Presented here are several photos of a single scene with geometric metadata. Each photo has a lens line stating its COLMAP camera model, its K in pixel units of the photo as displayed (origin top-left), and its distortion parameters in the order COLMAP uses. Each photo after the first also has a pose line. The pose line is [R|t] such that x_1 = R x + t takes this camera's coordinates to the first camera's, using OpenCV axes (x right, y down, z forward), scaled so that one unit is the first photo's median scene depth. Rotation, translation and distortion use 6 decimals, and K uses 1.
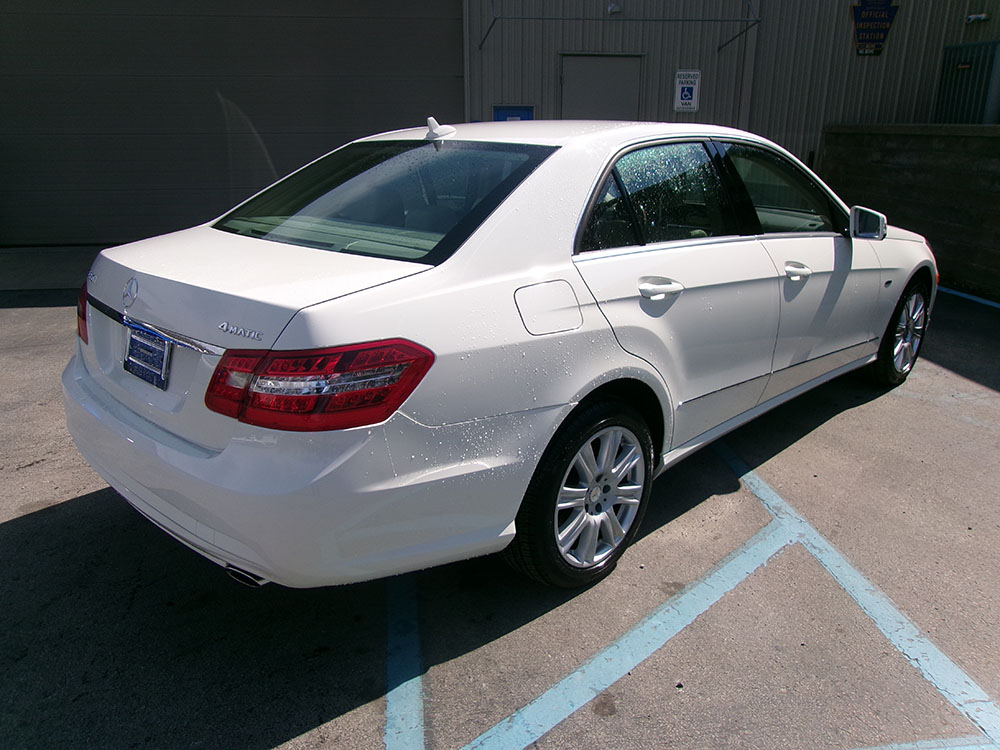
lens RADIAL K [[780.5, 0, 497.0], [0, 780.5, 385.2], [0, 0, 1]] dist [0.002592, 0.016393]
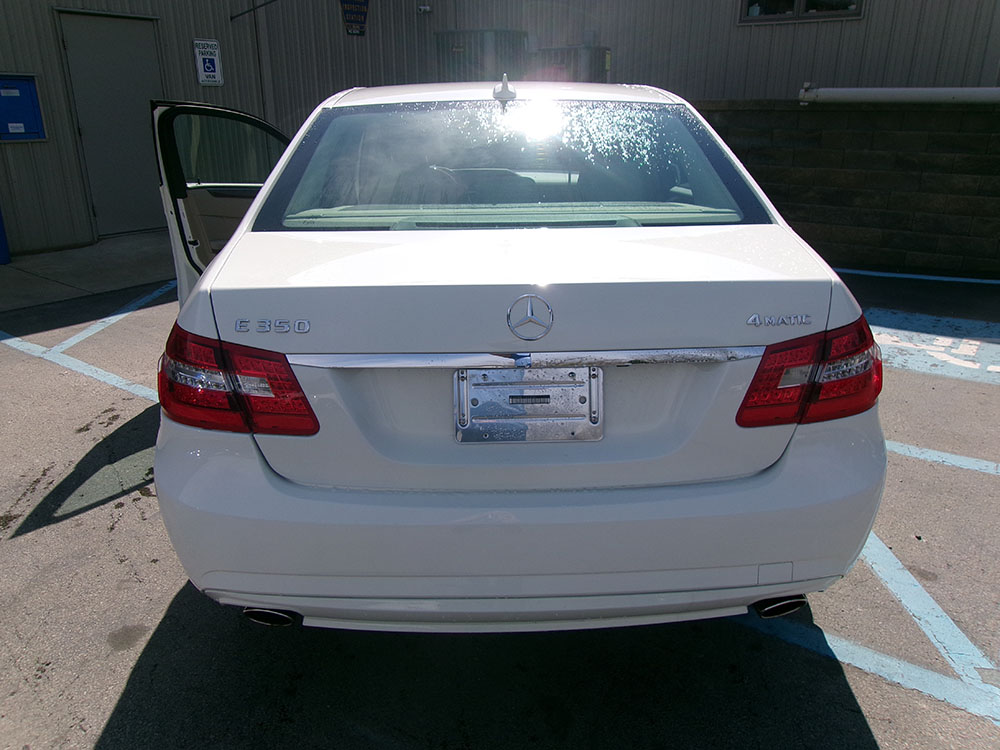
lens RADIAL K [[772.4, 0, 500.0], [0, 772.4, 375.0], [0, 0, 1]] dist [0.006367, 0.005894]
pose [[0.695723, -0.241623, 0.676452, -0.707796], [0.234333, 0.966552, 0.104235, -0.107365], [-0.679012, 0.085997, 0.729073, 0.411004]]
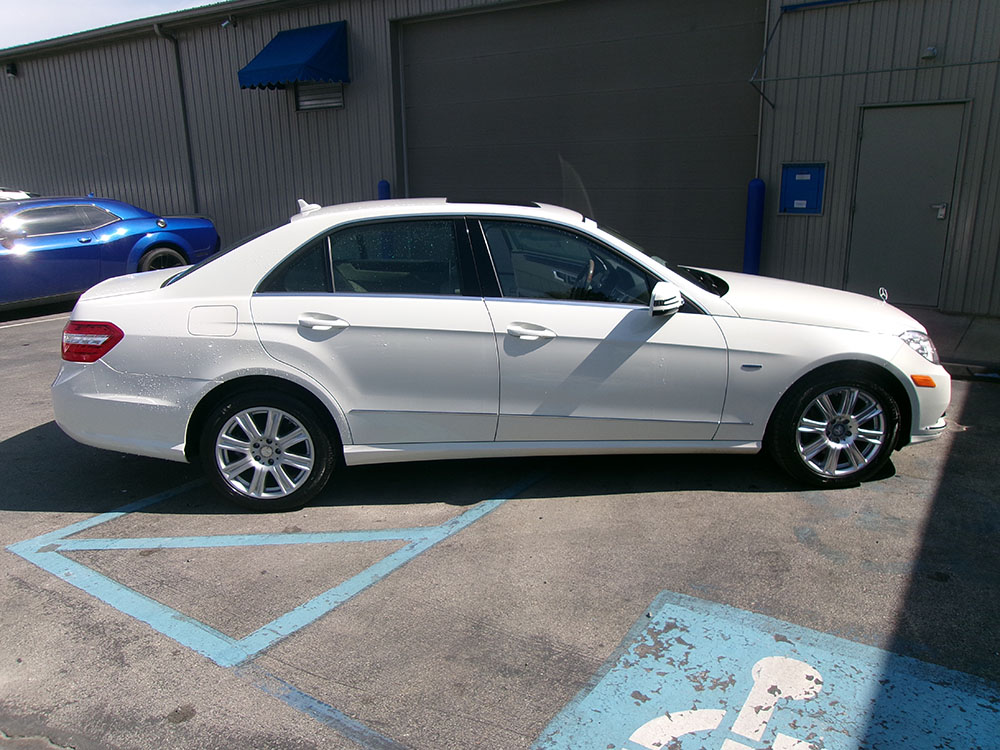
lens RADIAL K [[780.5, 0, 497.0], [0, 780.5, 385.2], [0, 0, 1]] dist [0.002592, 0.016393]
pose [[0.739360, 0.171464, -0.651112, 1.296295], [-0.200871, 0.979166, 0.029758, -0.109344], [0.642649, 0.108788, 0.758398, 0.120912]]
